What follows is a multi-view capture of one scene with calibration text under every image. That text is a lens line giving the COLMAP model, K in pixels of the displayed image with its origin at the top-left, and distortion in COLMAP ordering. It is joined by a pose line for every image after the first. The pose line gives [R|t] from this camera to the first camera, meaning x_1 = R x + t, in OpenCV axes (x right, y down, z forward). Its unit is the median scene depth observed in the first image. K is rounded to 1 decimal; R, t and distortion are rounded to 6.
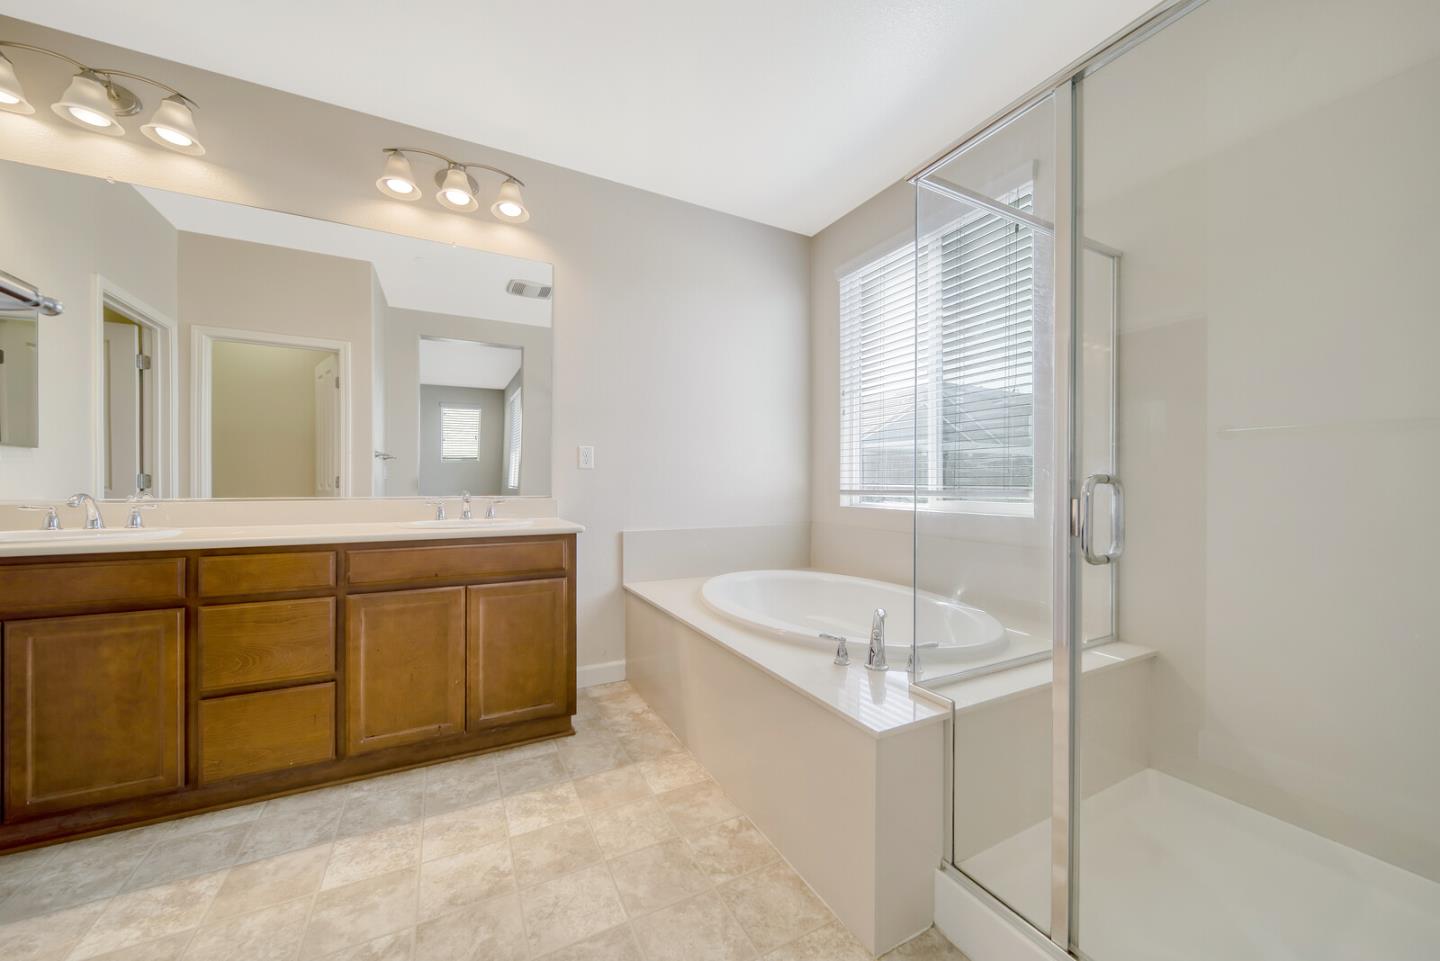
lens RADIAL K [[518.5, 0, 752.7], [0, 518.5, 483.3], [0, 0, 1]] dist [0.002673, -0.001563]
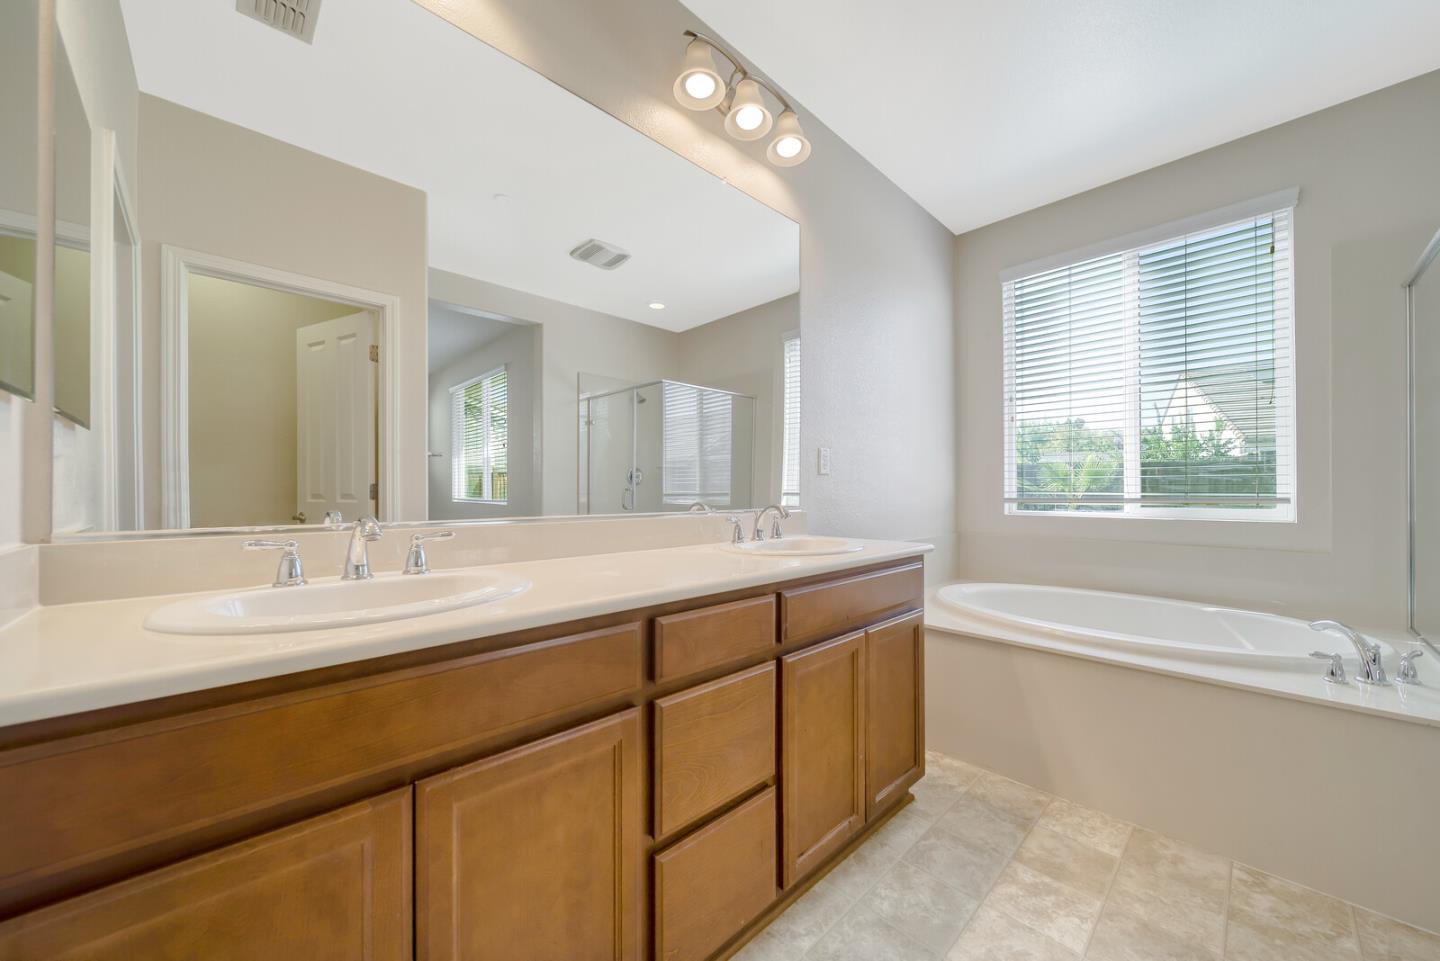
lens RADIAL K [[518.5, 0, 724.7], [0, 518.5, 490.8], [0, 0, 1]] dist [0.002673, -0.001563]
pose [[0.961053, -0.003559, 0.276342, -0.954506], [0.004256, 0.999989, -0.001922, -0.002896], [-0.276332, 0.003024, 0.961057, 0.328782]]
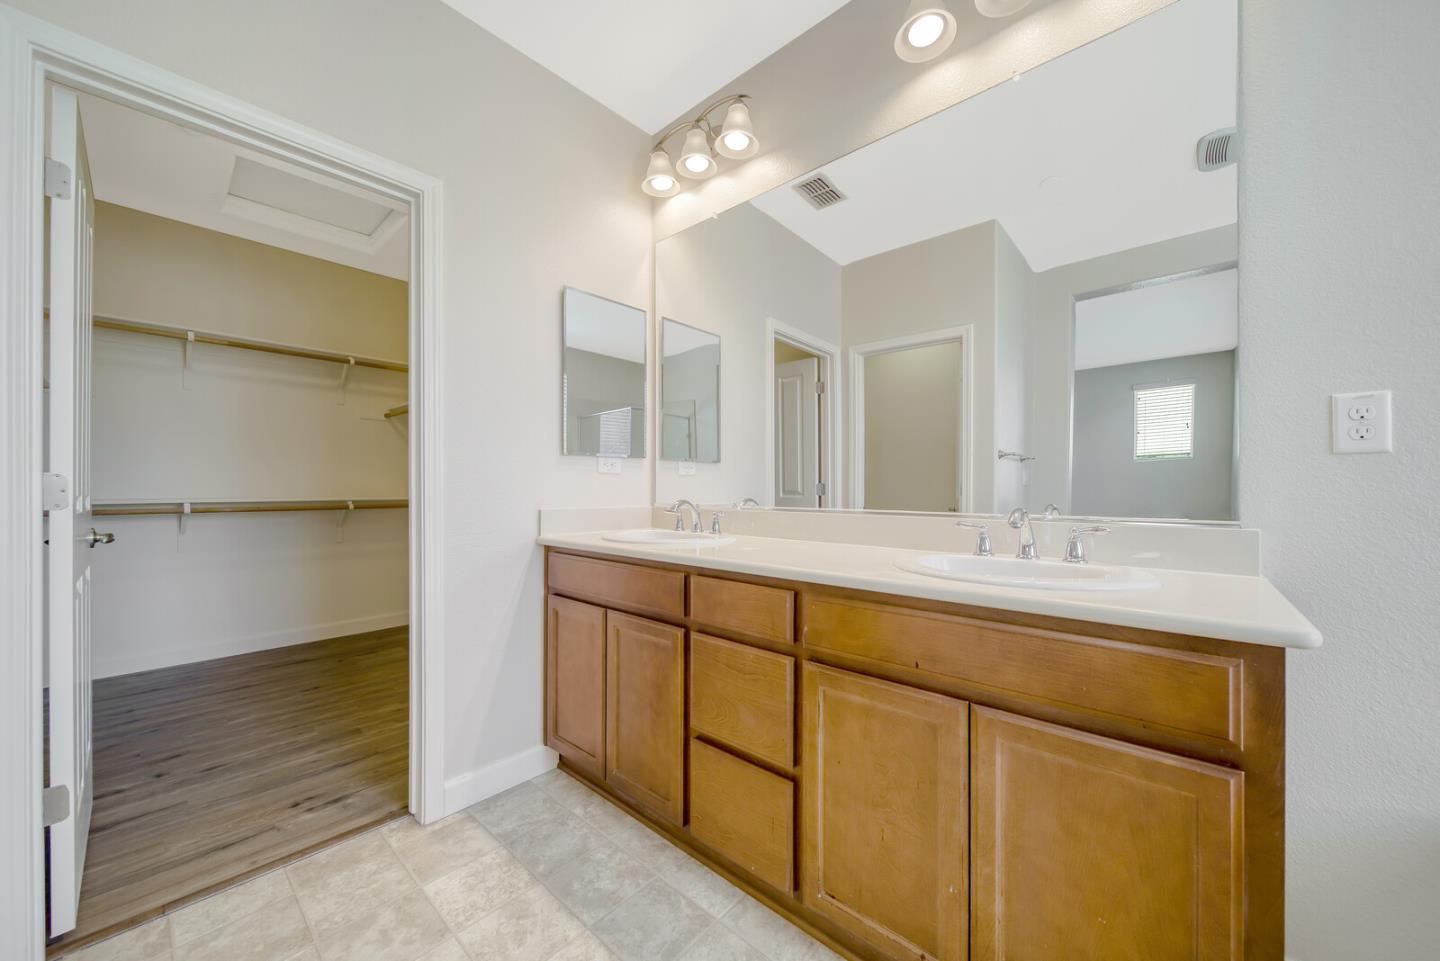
lens RADIAL K [[529.6, 0, 724.6], [0, 529.6, 483.9], [0, 0, 1]] dist [0.005415, -0.001573]
pose [[0.329297, -0.002965, -0.944222, -0.152616], [0.006722, 0.999977, -0.000796, -0.012384], [0.944202, -0.006085, 0.329310, 0.616119]]
